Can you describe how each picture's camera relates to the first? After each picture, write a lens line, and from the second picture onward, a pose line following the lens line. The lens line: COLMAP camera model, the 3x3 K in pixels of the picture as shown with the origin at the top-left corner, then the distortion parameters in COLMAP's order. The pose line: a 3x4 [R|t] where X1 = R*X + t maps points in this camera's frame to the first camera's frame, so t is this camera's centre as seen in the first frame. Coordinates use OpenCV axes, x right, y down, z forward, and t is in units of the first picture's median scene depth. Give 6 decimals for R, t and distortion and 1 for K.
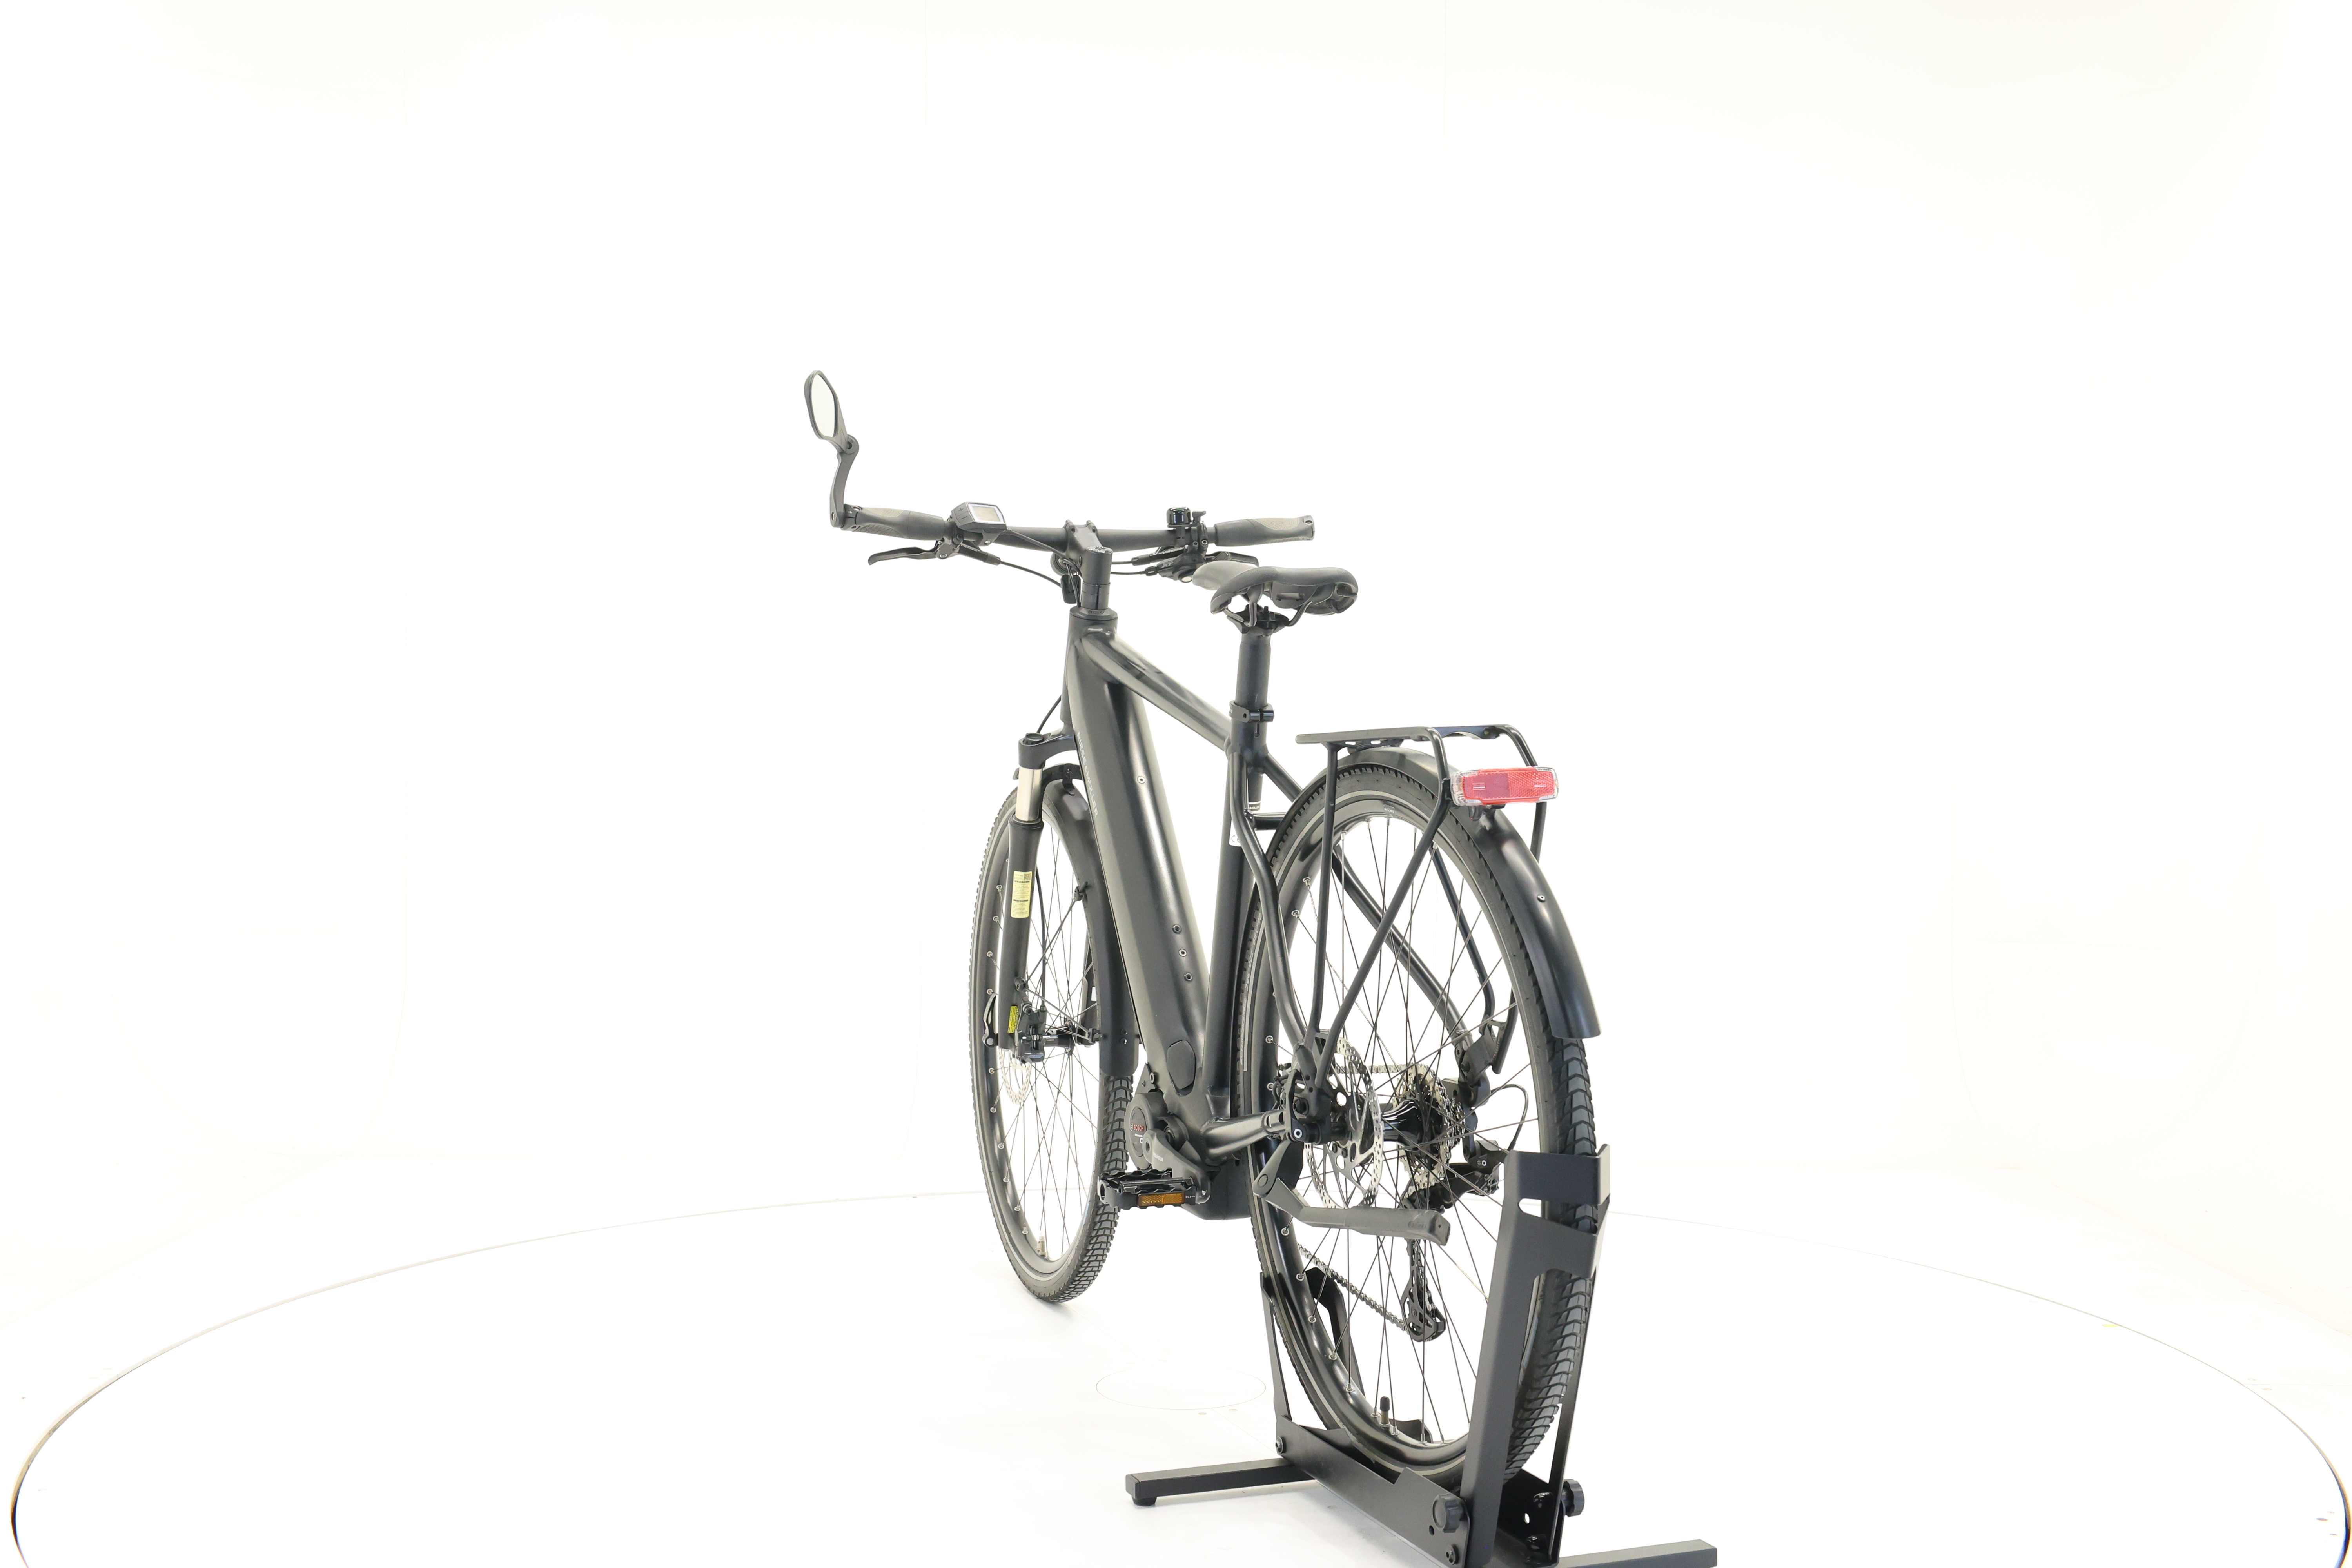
lens RADIAL K [[2542.5, 0, 1172.4], [0, 2542.5, 775.8], [0, 0, 1]] dist [-0.002660, 0.000000]
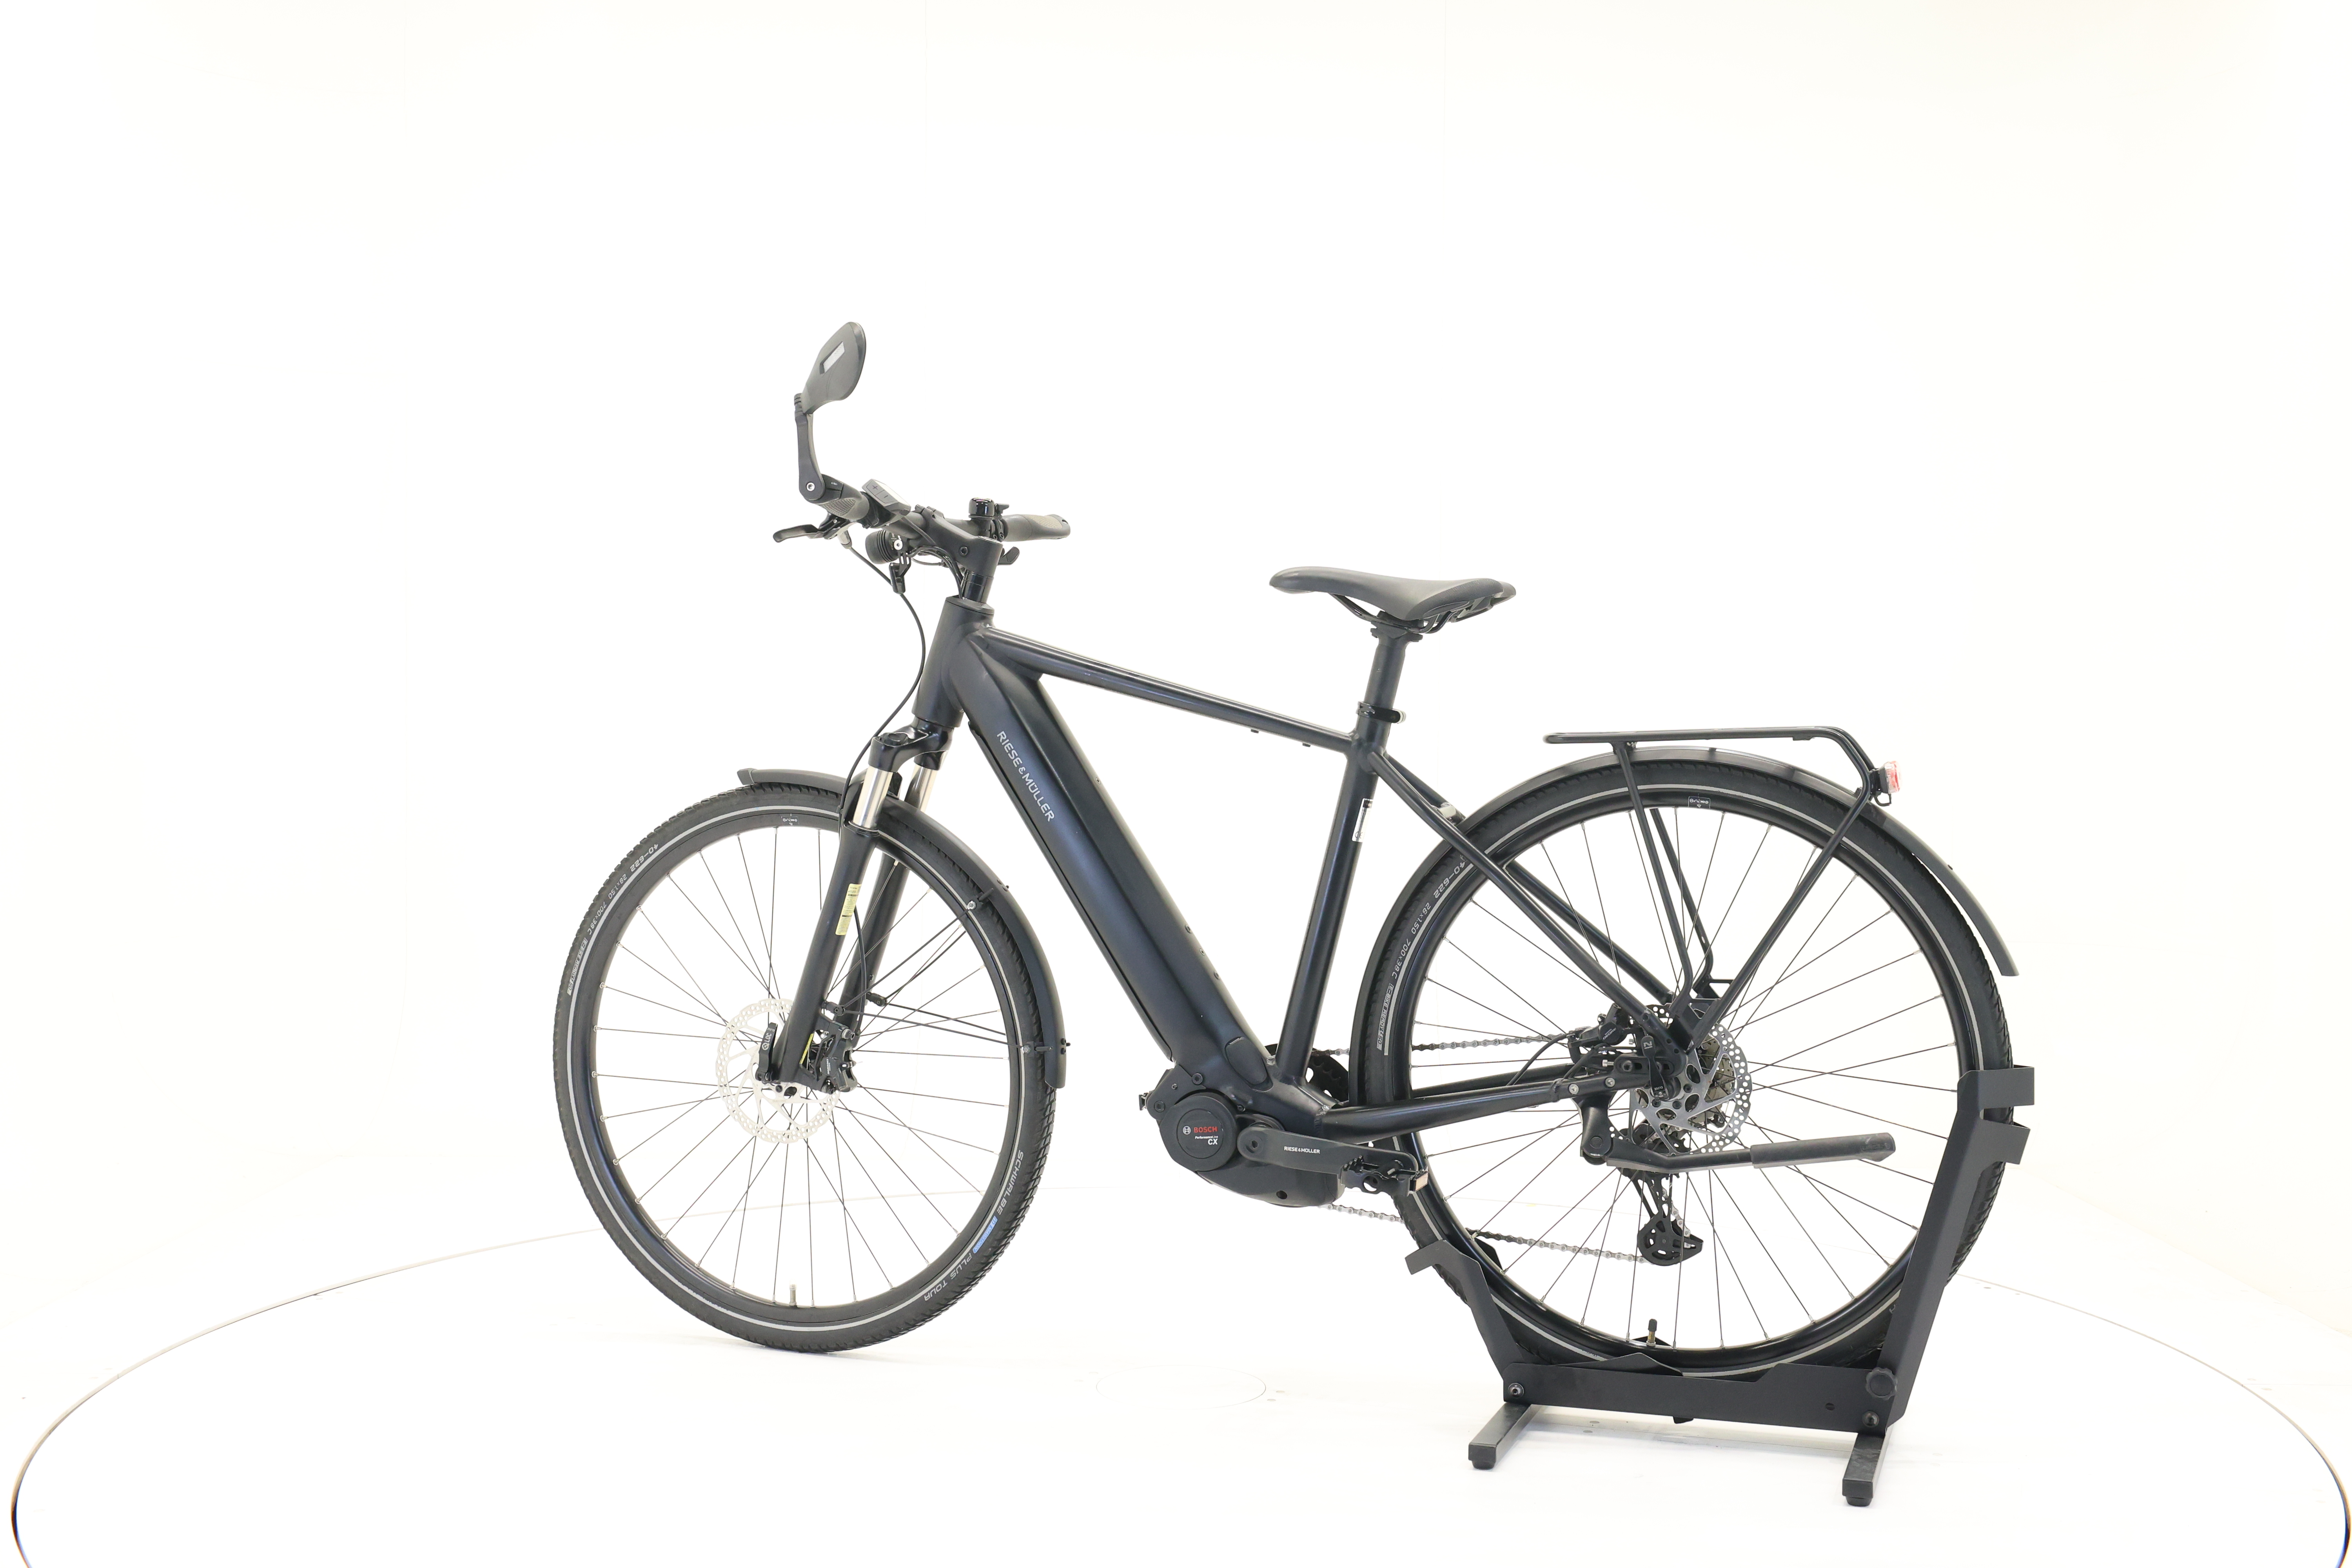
lens RADIAL K [[2542.5, 0, 1179.5], [0, 2542.5, 775.0], [0, 0, 1]] dist [-0.002660, 0.000000]
pose [[0.650141, -0.014274, 0.759679, -0.711068], [0.011945, 0.999892, 0.008565, -0.008309], [-0.759720, 0.003506, 0.650241, 0.328958]]
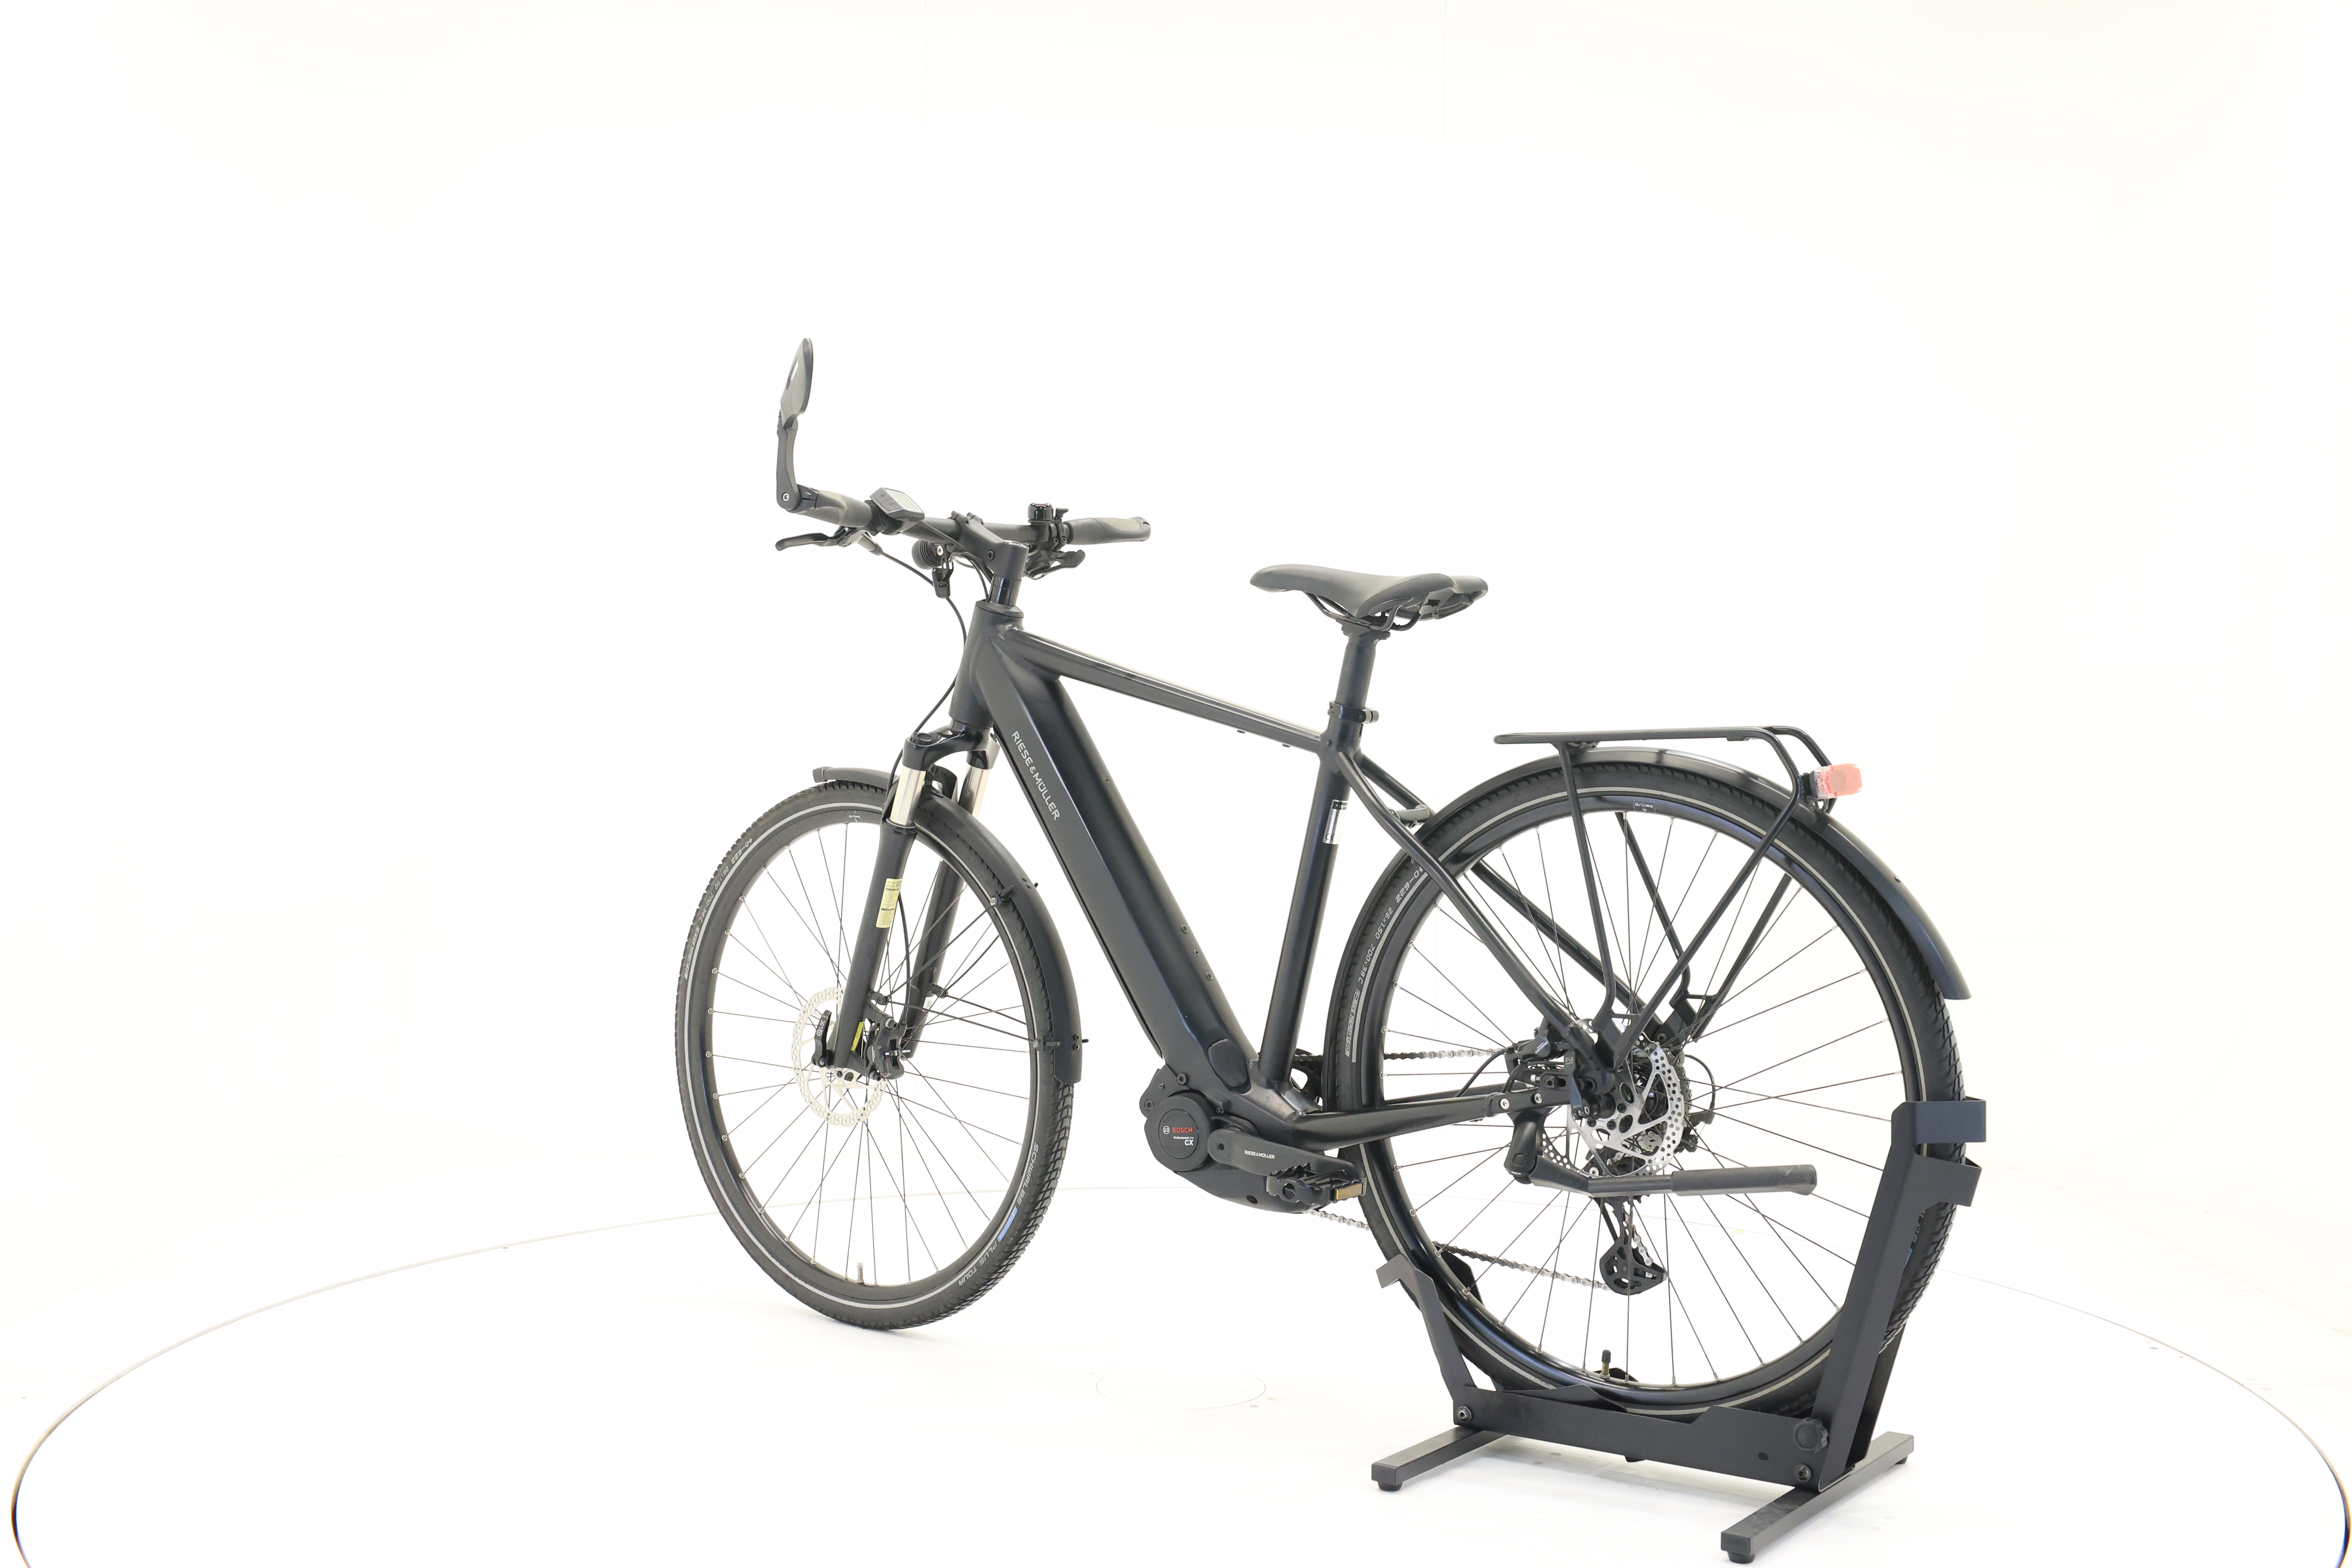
lens RADIAL K [[2542.5, 0, 1180.9], [0, 2542.5, 773.1], [0, 0, 1]] dist [-0.002660, 0.000000]
pose [[0.838830, -0.009546, 0.544309, -0.508385], [0.008675, 0.999954, 0.004168, -0.004877], [-0.544324, 0.001225, 0.838874, 0.150994]]
